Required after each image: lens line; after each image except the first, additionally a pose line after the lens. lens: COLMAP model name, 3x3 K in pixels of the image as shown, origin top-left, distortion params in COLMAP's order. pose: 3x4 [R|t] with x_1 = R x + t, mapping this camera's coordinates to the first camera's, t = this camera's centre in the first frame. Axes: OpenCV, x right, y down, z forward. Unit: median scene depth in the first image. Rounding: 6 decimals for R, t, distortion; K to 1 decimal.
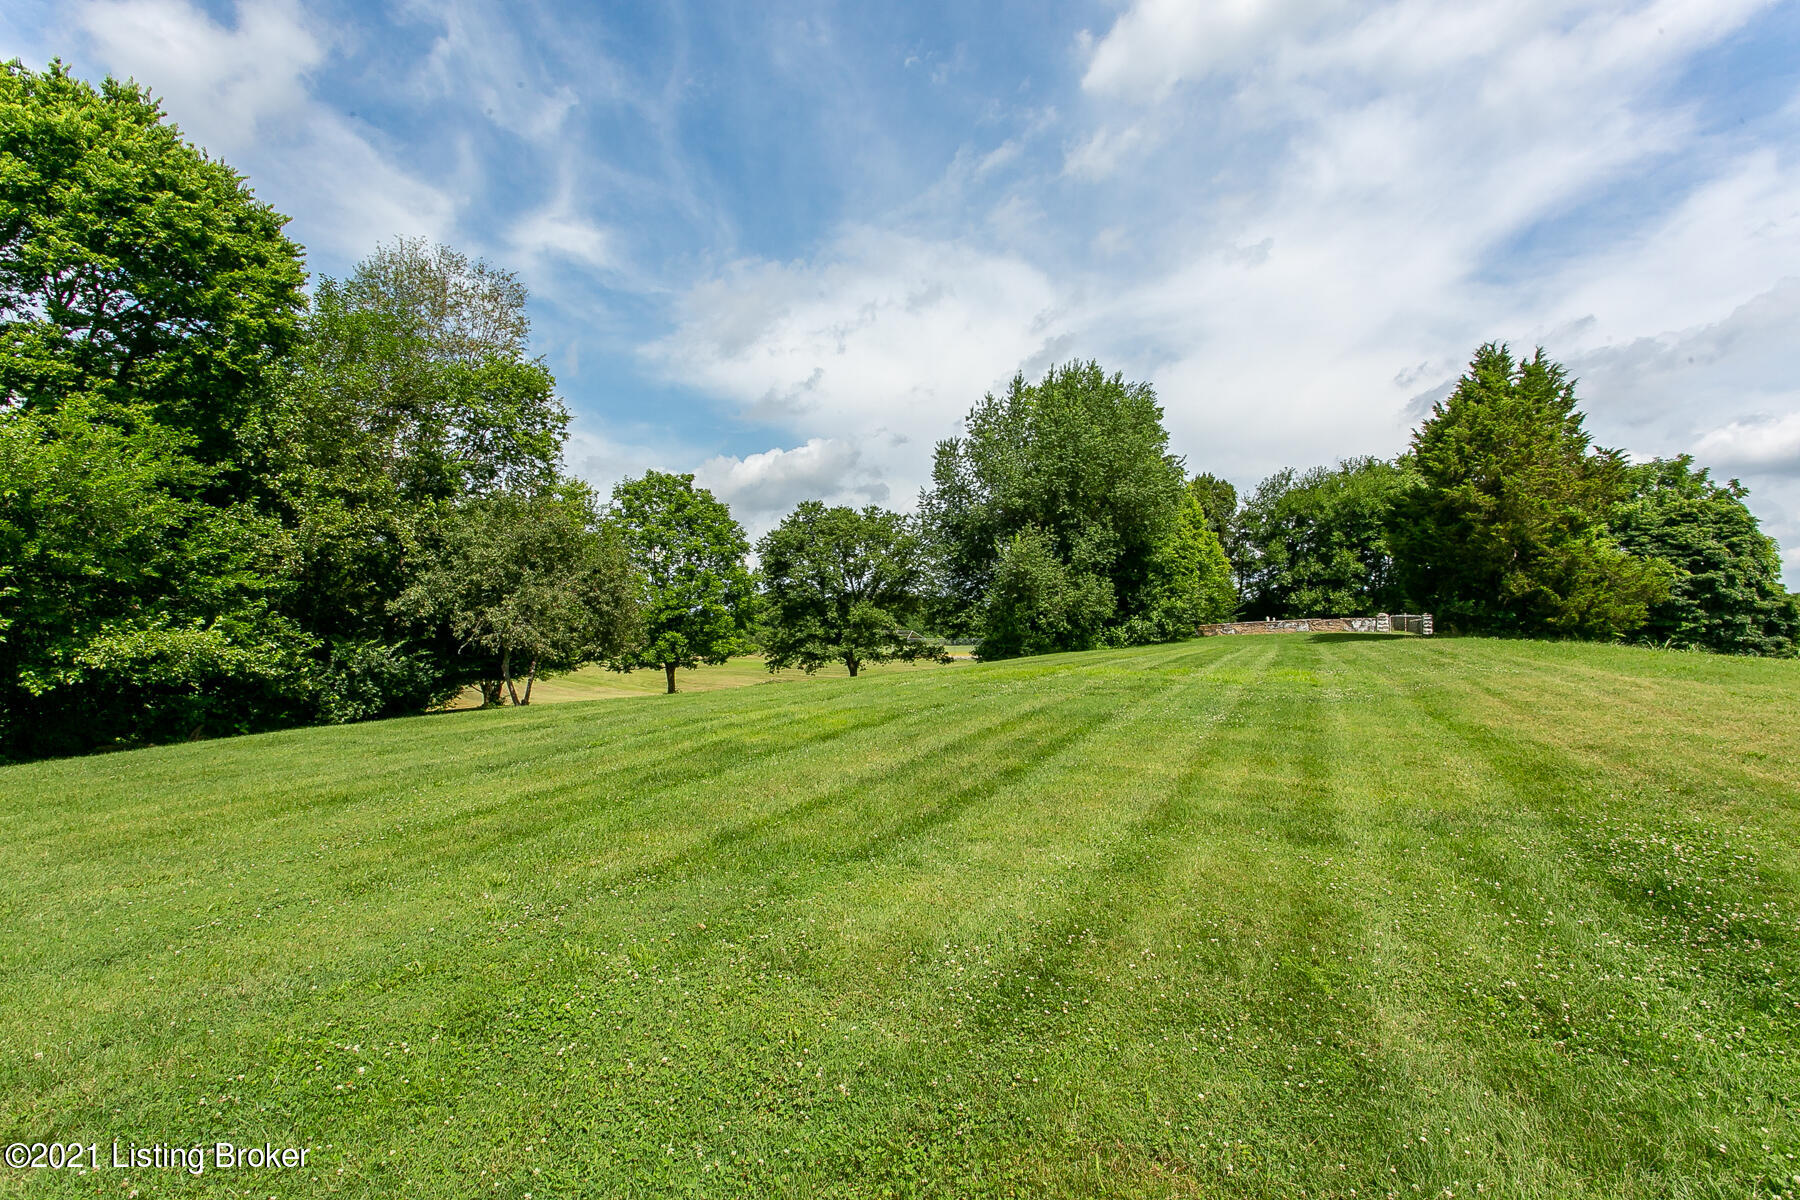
lens RADIAL K [[909.8, 0, 902.9], [0, 909.8, 596.8], [0, 0, 1]] dist [-0.003403, -0.000826]
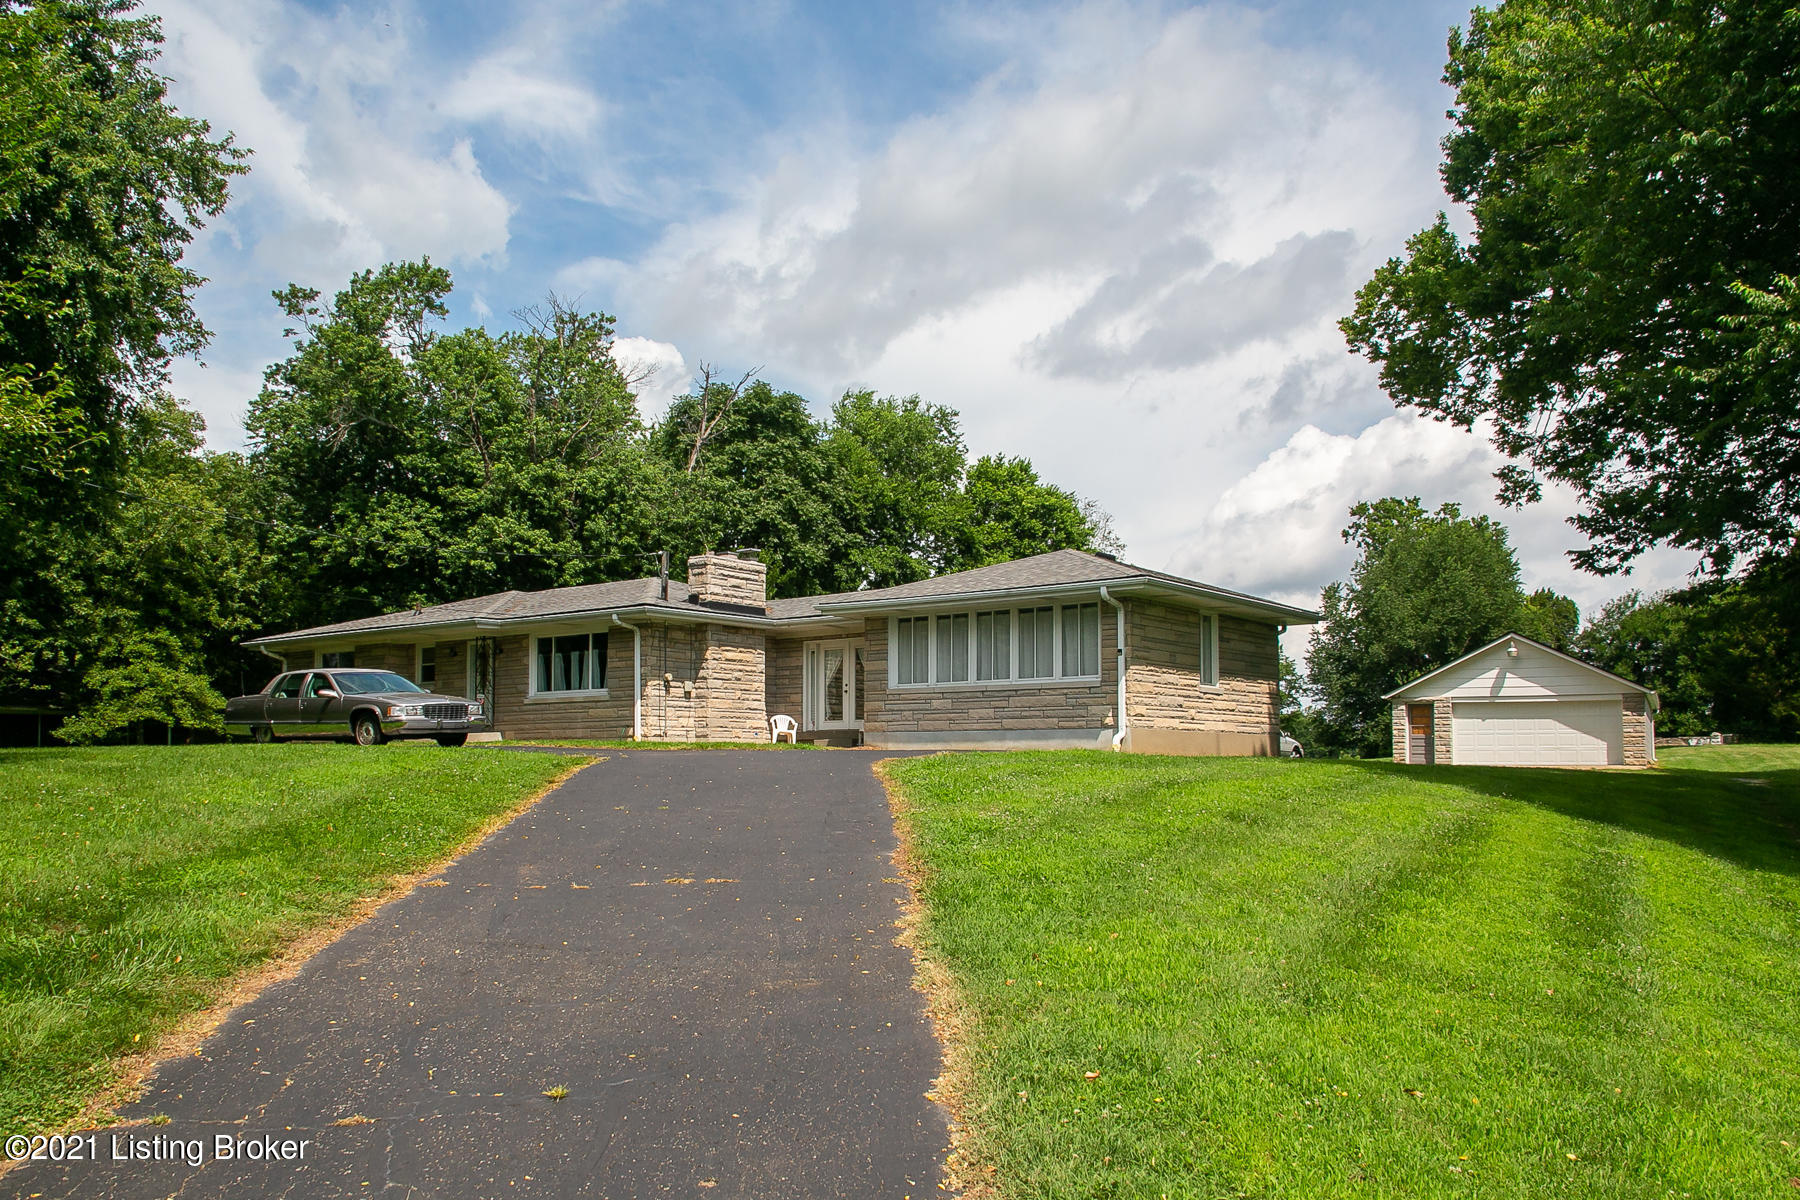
lens RADIAL K [[1444.2, 0, 869.1], [0, 1444.2, 723.4], [0, 0, 1]] dist [0.001751, -0.016305]
pose [[0.995933, 0.001598, -0.090085, -0.349105], [-0.001250, 0.999992, 0.003928, 0.000669], [0.090091, -0.003799, 0.995926, -0.845901]]
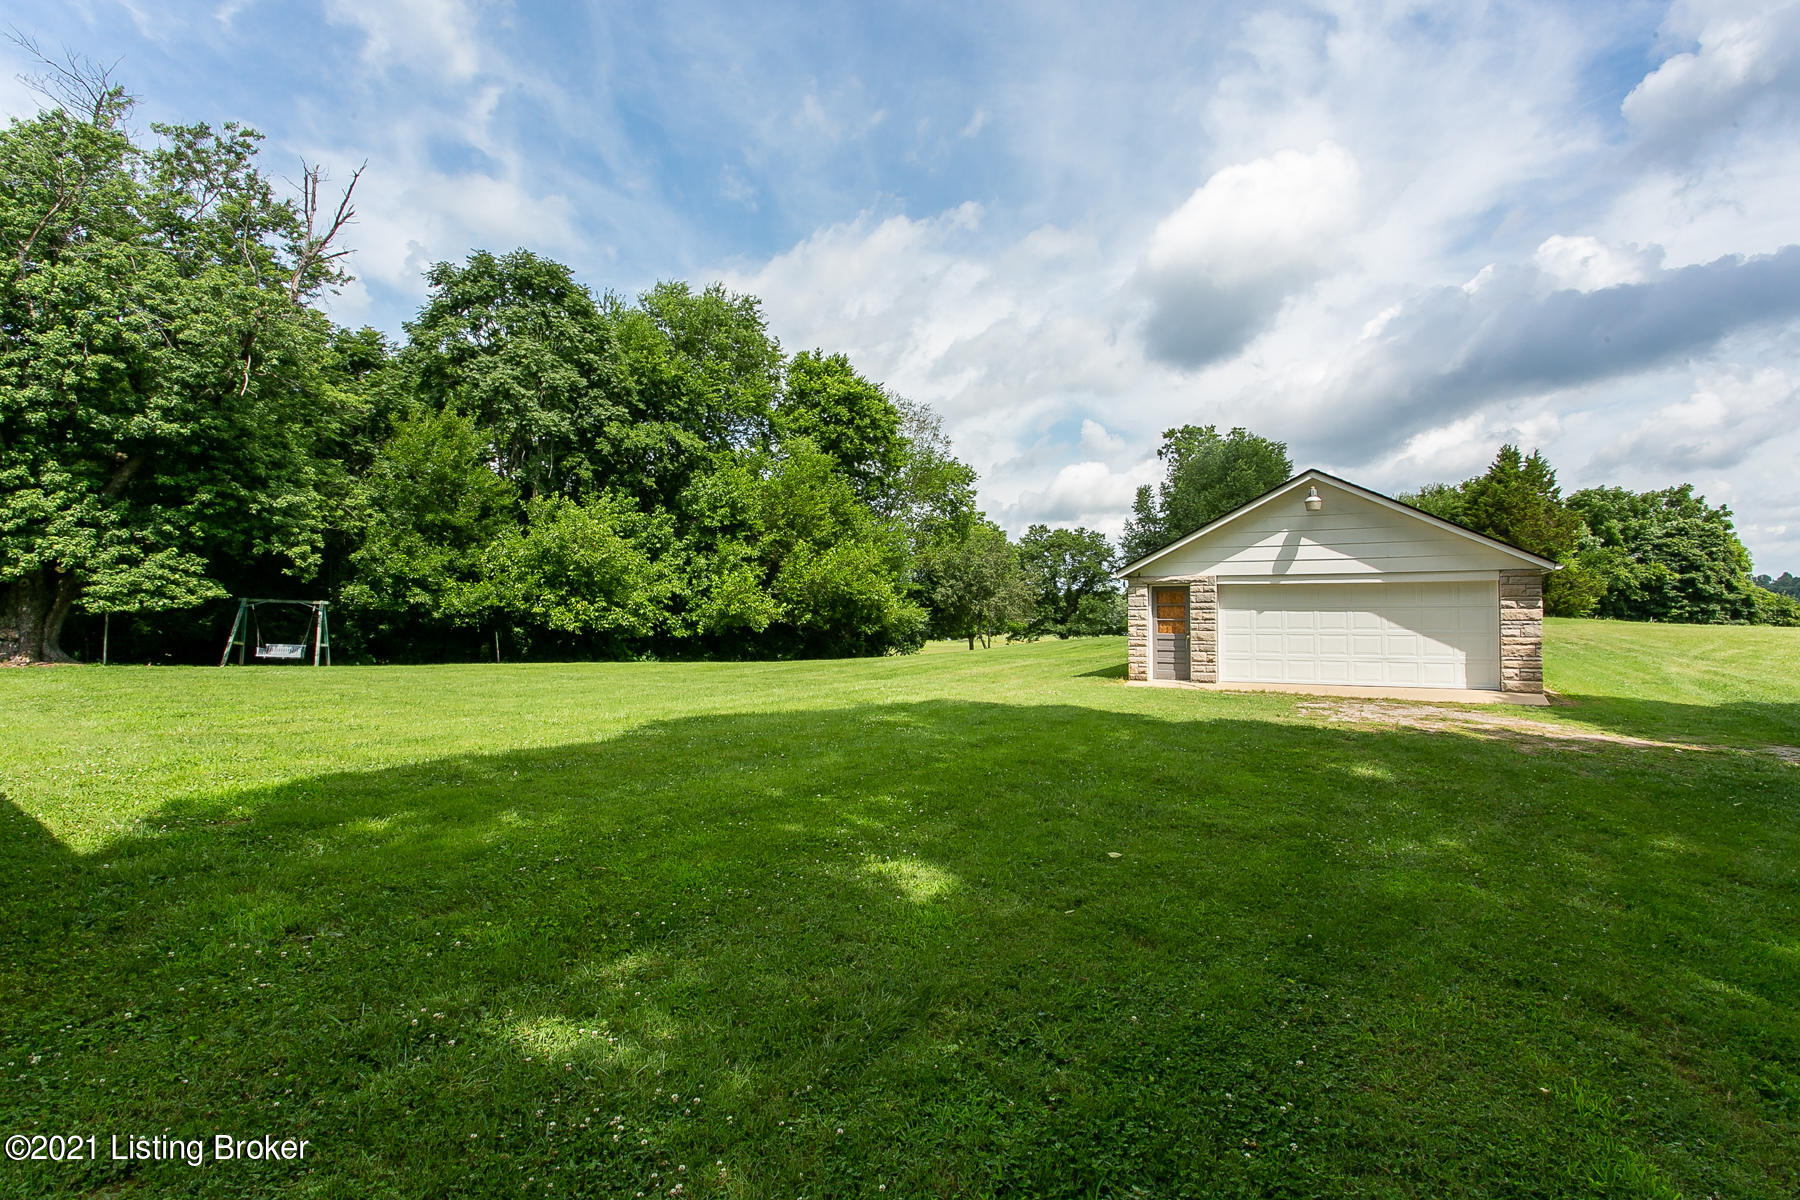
lens RADIAL K [[925.1, 0, 898.6], [0, 925.1, 605.7], [0, 0, 1]] dist [-0.000096, 0.001250]
pose [[0.998141, 0.000612, -0.060940, -0.231681], [0.000566, 0.999813, 0.019311, -0.005171], [0.060941, -0.019309, 0.997955, -0.479365]]
